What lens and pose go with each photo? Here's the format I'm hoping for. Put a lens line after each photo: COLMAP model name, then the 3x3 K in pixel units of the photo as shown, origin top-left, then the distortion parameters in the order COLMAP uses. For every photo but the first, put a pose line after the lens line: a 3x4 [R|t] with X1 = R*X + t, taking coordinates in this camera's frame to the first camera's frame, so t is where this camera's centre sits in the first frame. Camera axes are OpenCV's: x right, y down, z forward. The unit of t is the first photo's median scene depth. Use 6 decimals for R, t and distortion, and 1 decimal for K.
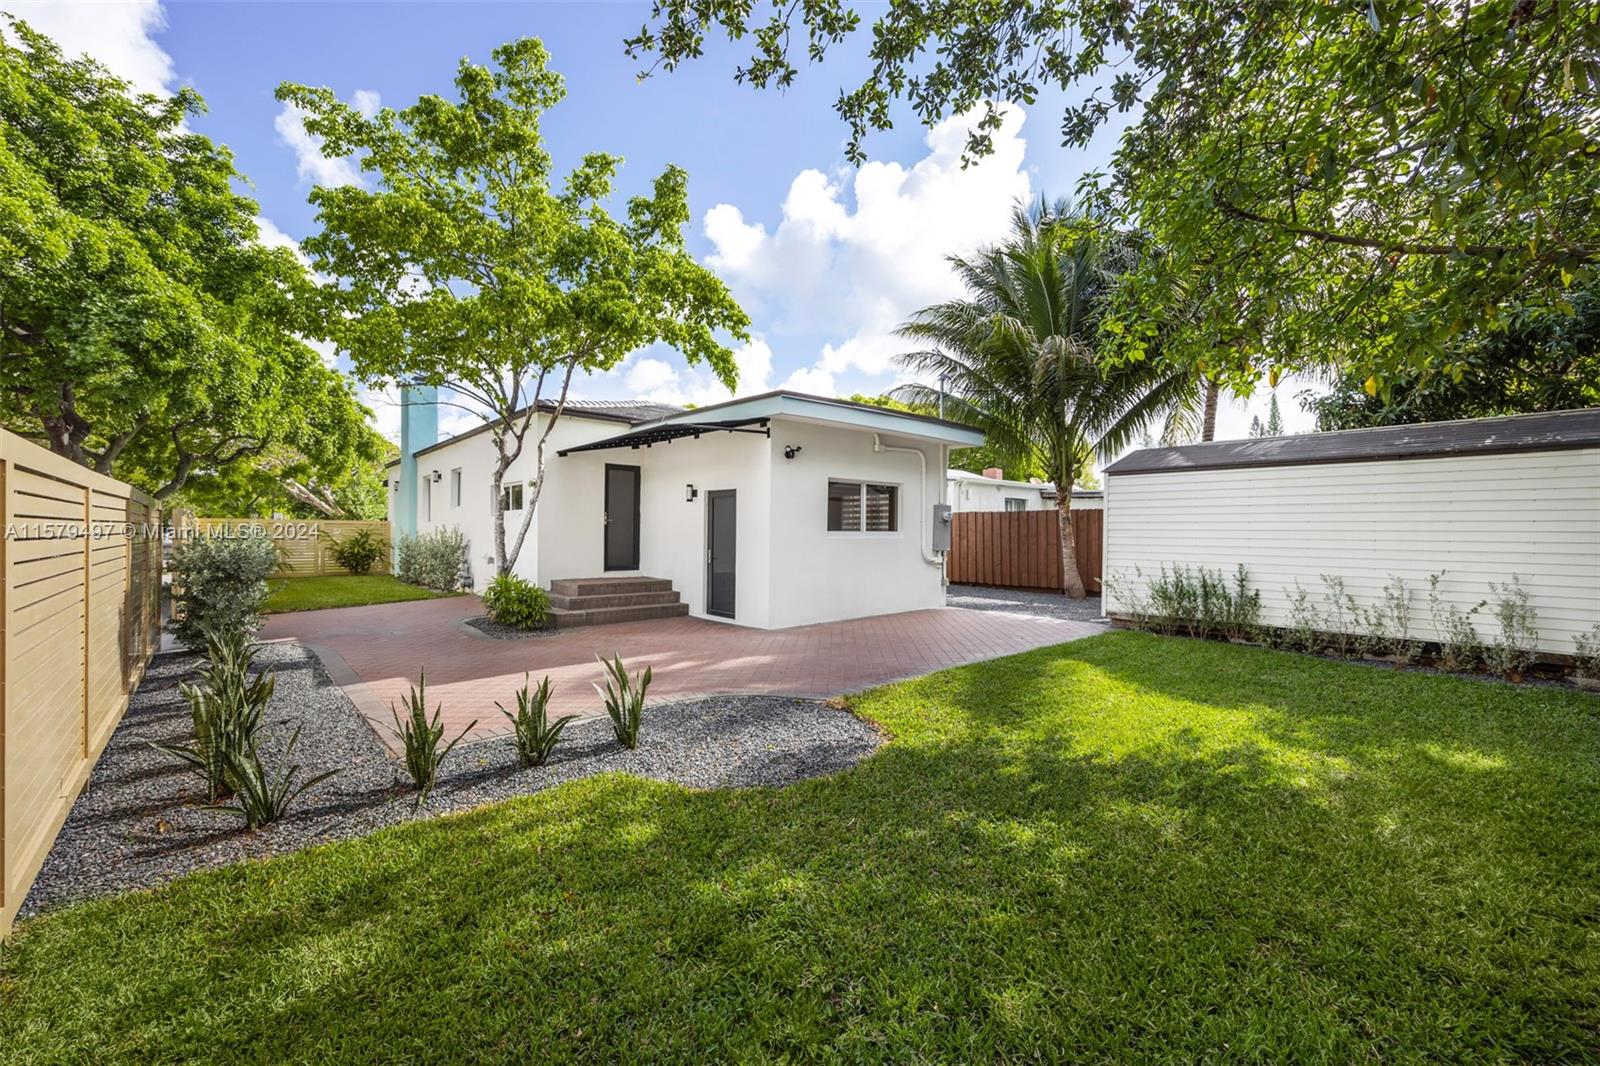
lens RADIAL K [[658.0, 0, 798.0], [0, 658.0, 531.1], [0, 0, 1]] dist [-0.000802, 0.000177]
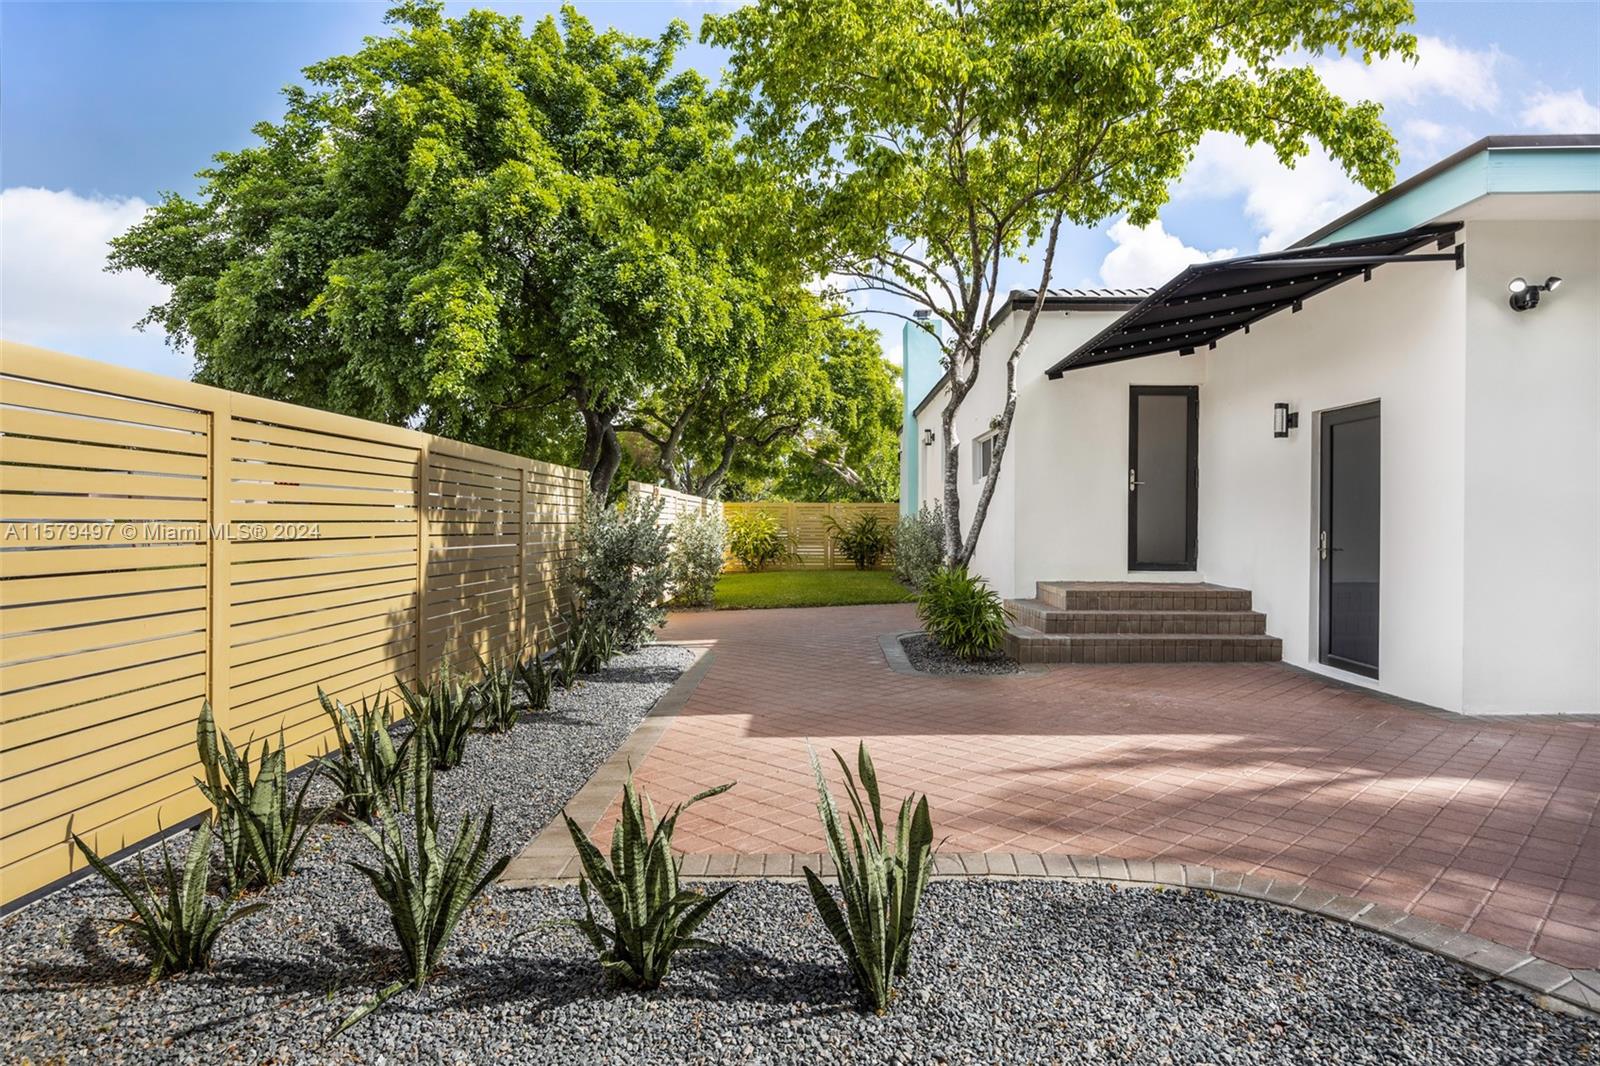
lens RADIAL K [[906.3, 0, 804.3], [0, 906.3, 537.5], [0, 0, 1]] dist [0.001213, -0.003533]
pose [[0.745839, 0.007418, -0.666085, 0.026931], [0.003283, 0.999885, 0.014812, 0.020573], [0.666118, -0.013234, 0.745729, 0.238059]]
